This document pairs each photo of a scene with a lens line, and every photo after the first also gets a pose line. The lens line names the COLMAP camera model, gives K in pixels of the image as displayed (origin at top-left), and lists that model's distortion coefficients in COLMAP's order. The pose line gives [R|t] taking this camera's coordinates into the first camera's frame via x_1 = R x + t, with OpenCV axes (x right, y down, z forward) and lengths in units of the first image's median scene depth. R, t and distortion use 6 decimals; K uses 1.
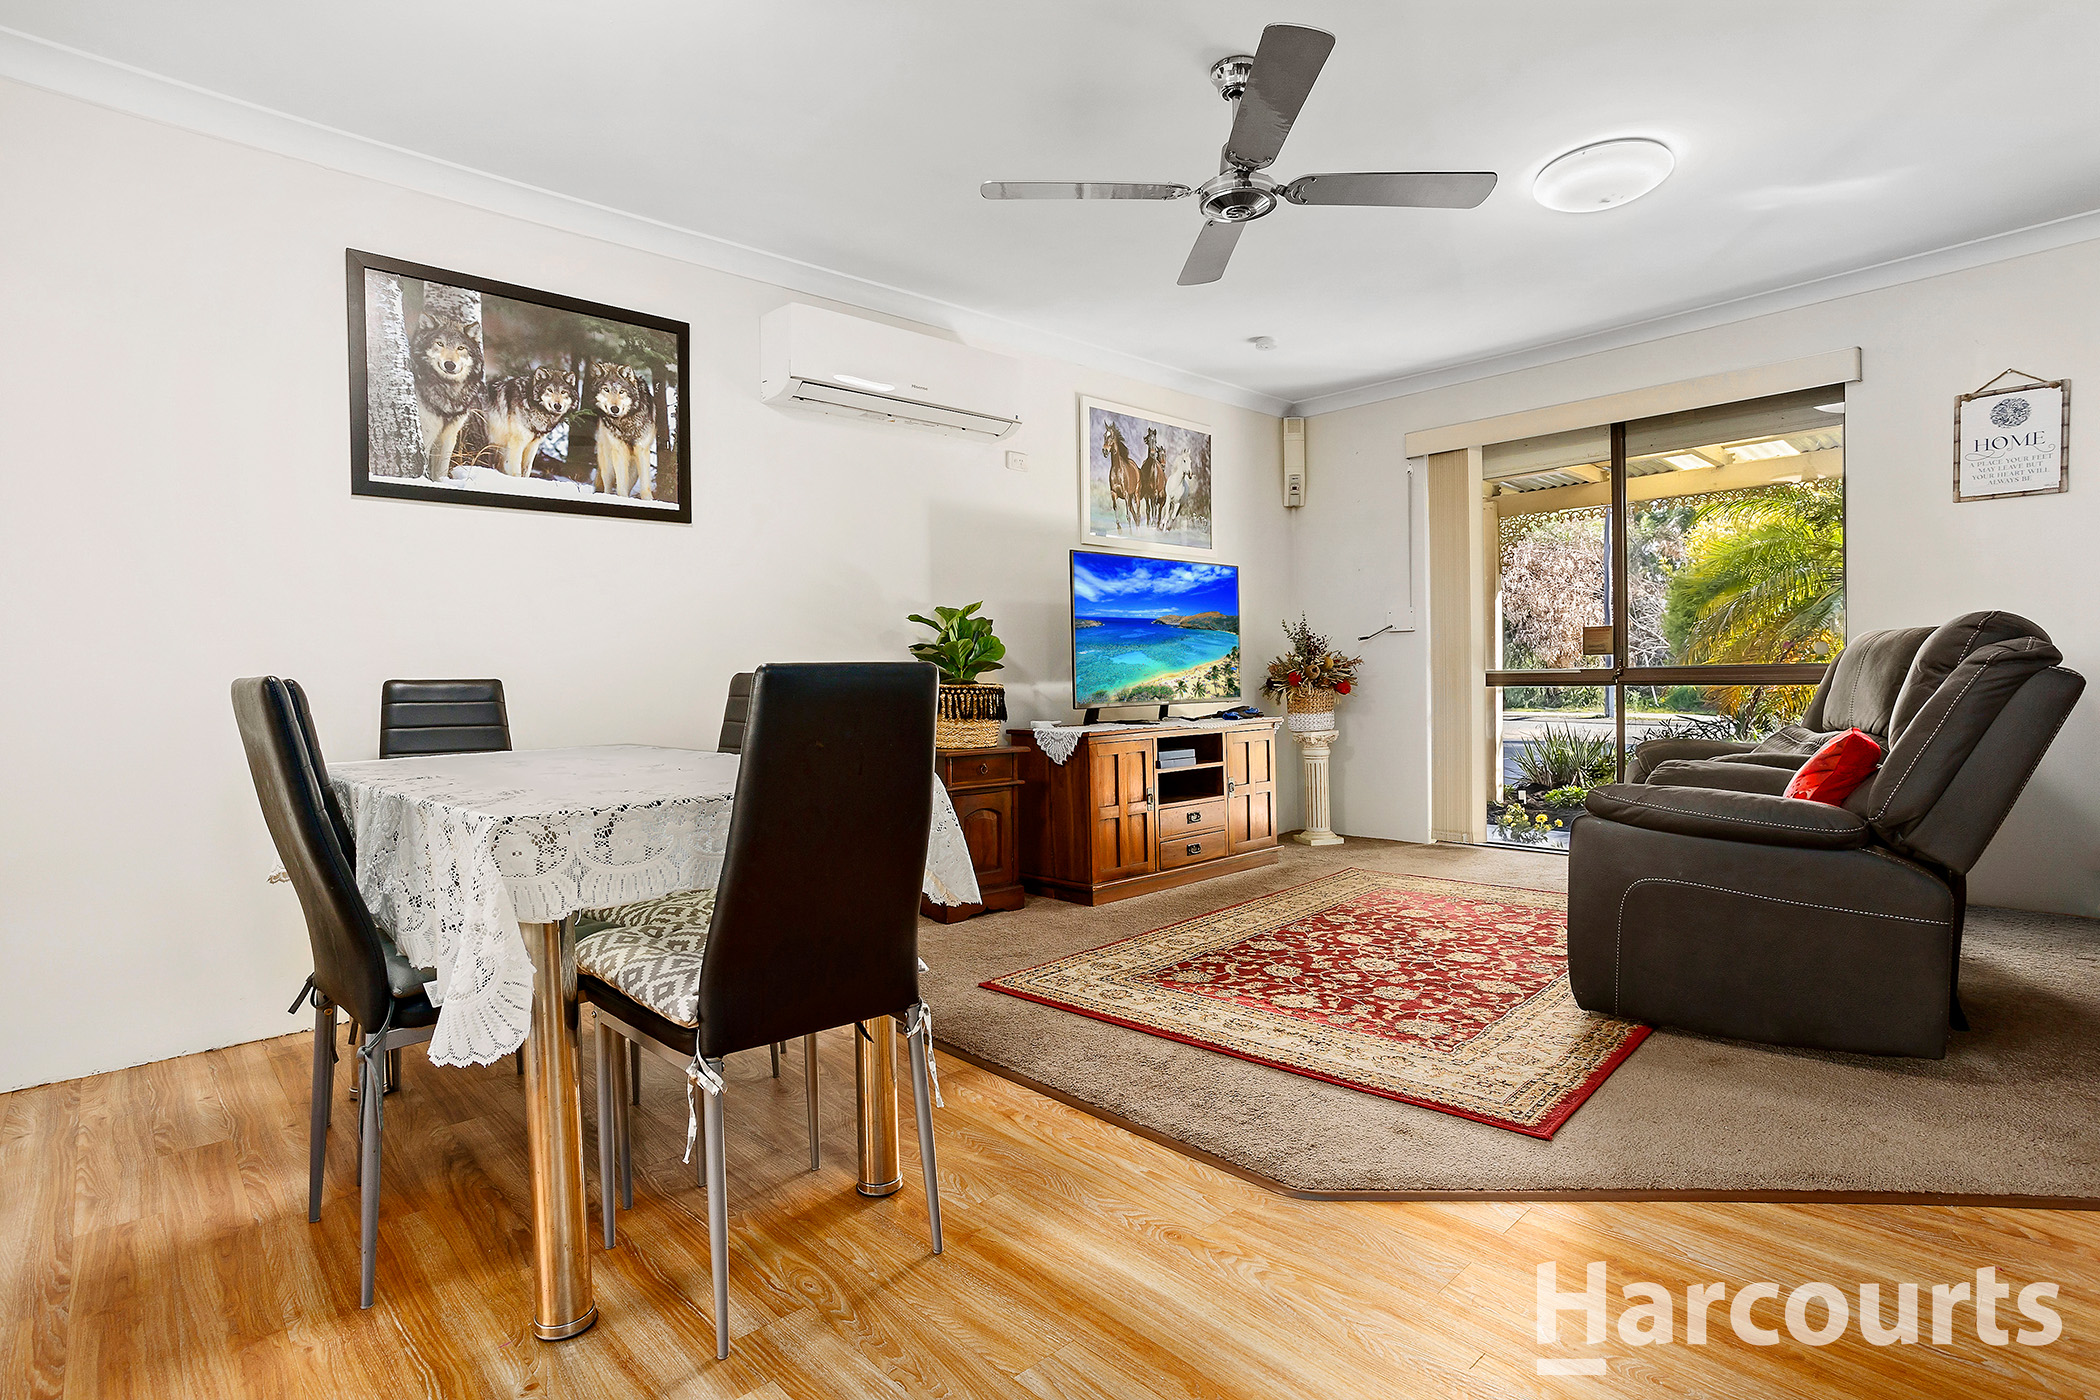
lens RADIAL K [[1022.1, 0, 1052.6], [0, 1022.1, 693.8], [0, 0, 1]] dist [-0.062936, 0.044291]
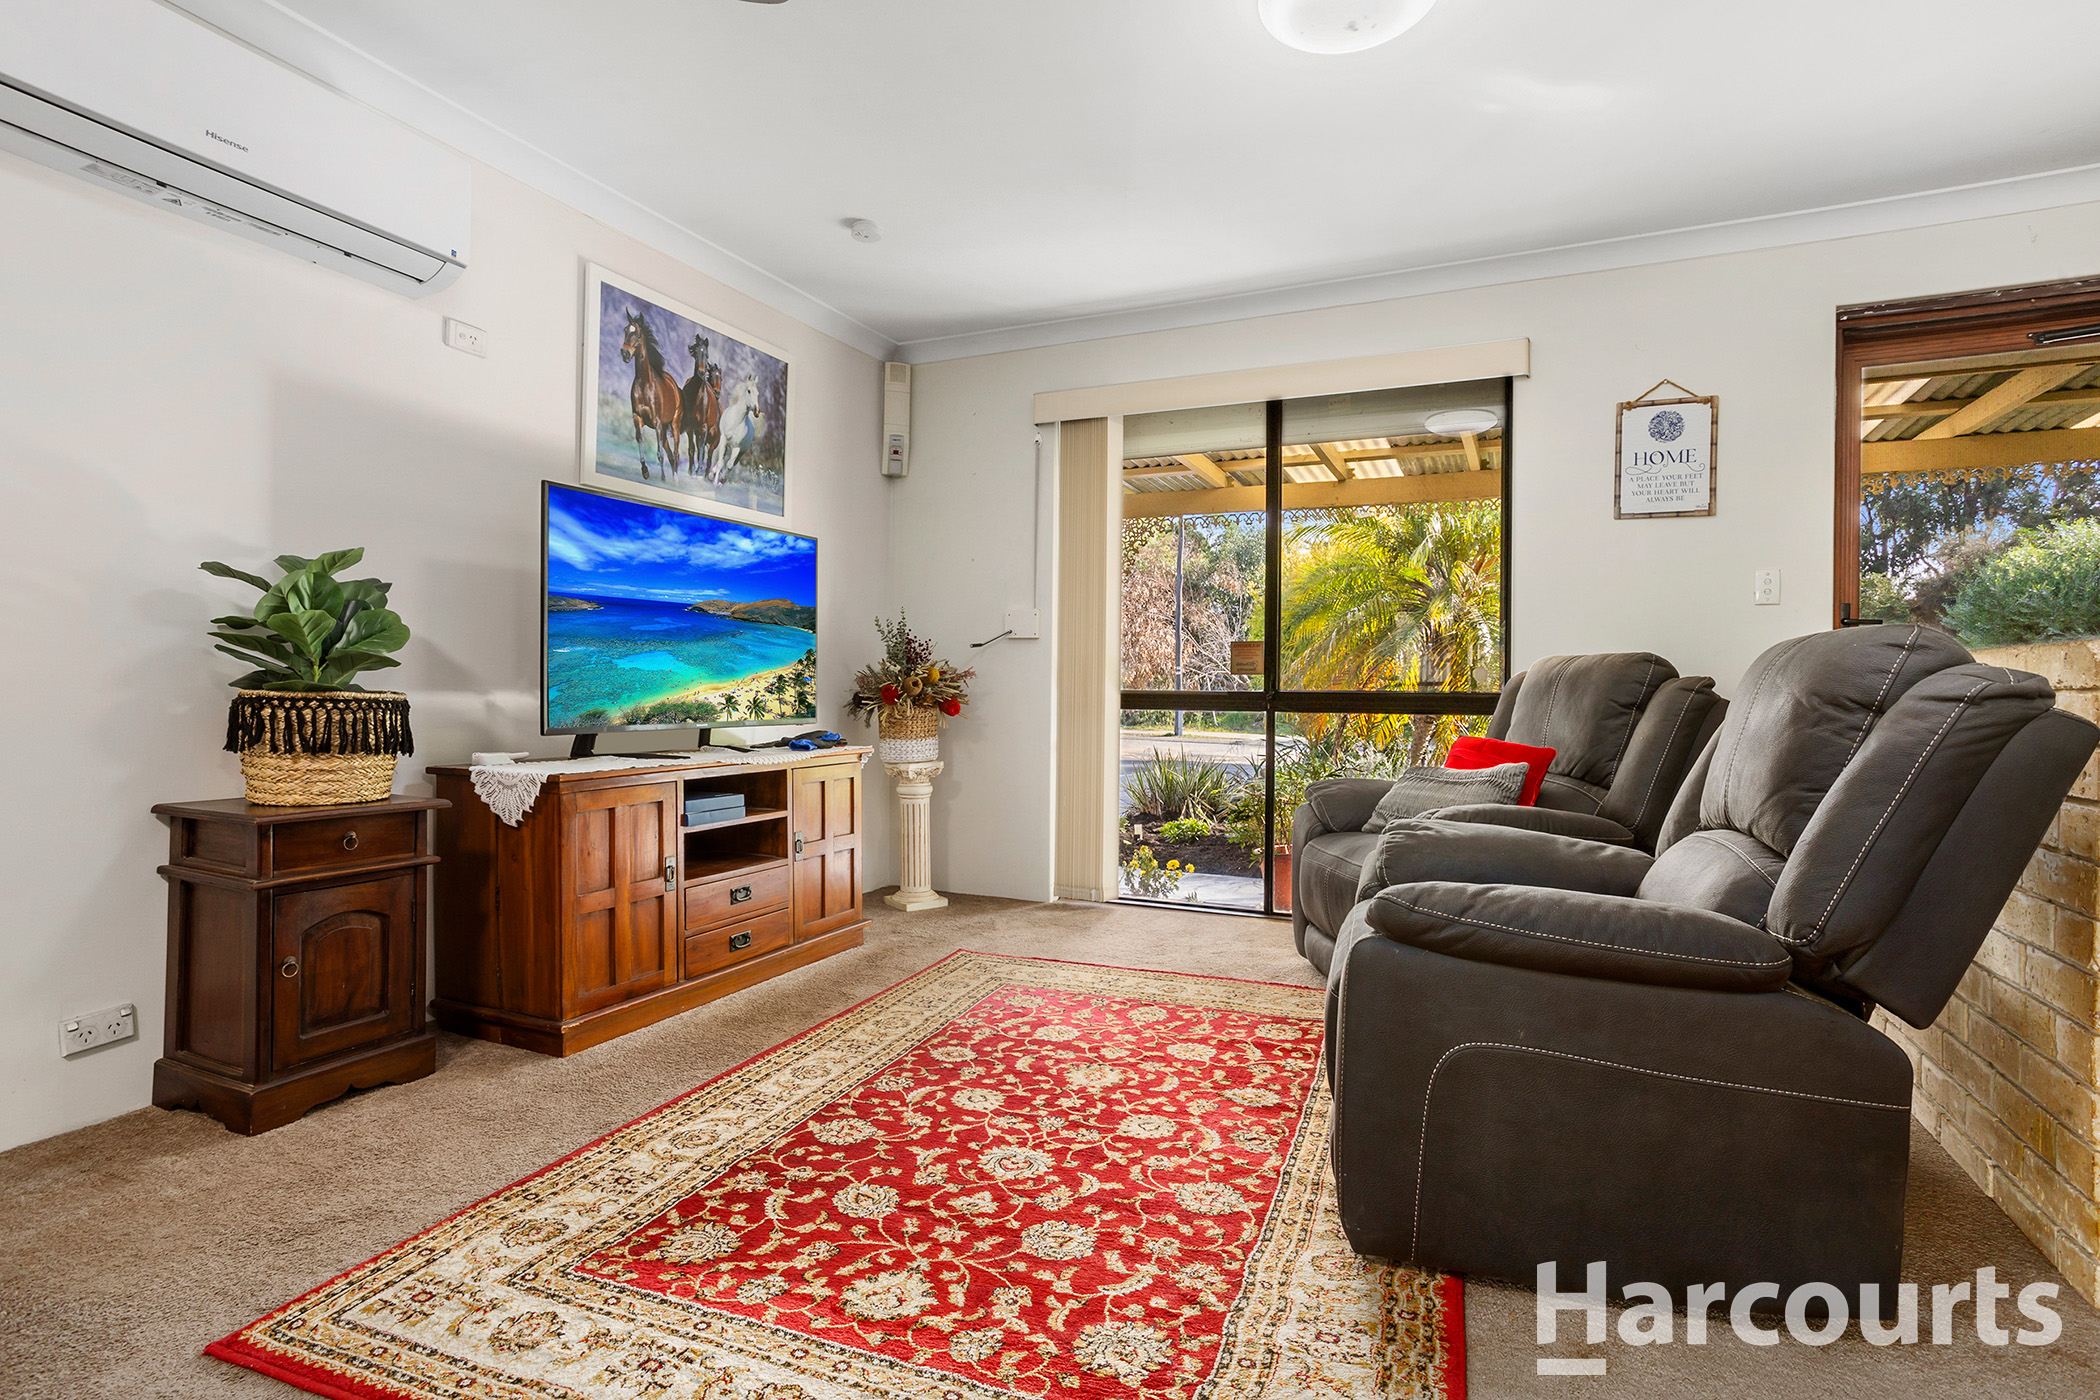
lens RADIAL K [[1022.1, 0, 1052.6], [0, 1022.1, 693.8], [0, 0, 1]] dist [-0.062936, 0.044291]
pose [[0.922718, 0.024248, 0.384713, 0.082083], [-0.019521, 0.999678, -0.016187, -0.007504], [-0.384982, 0.007426, 0.922894, 0.361637]]
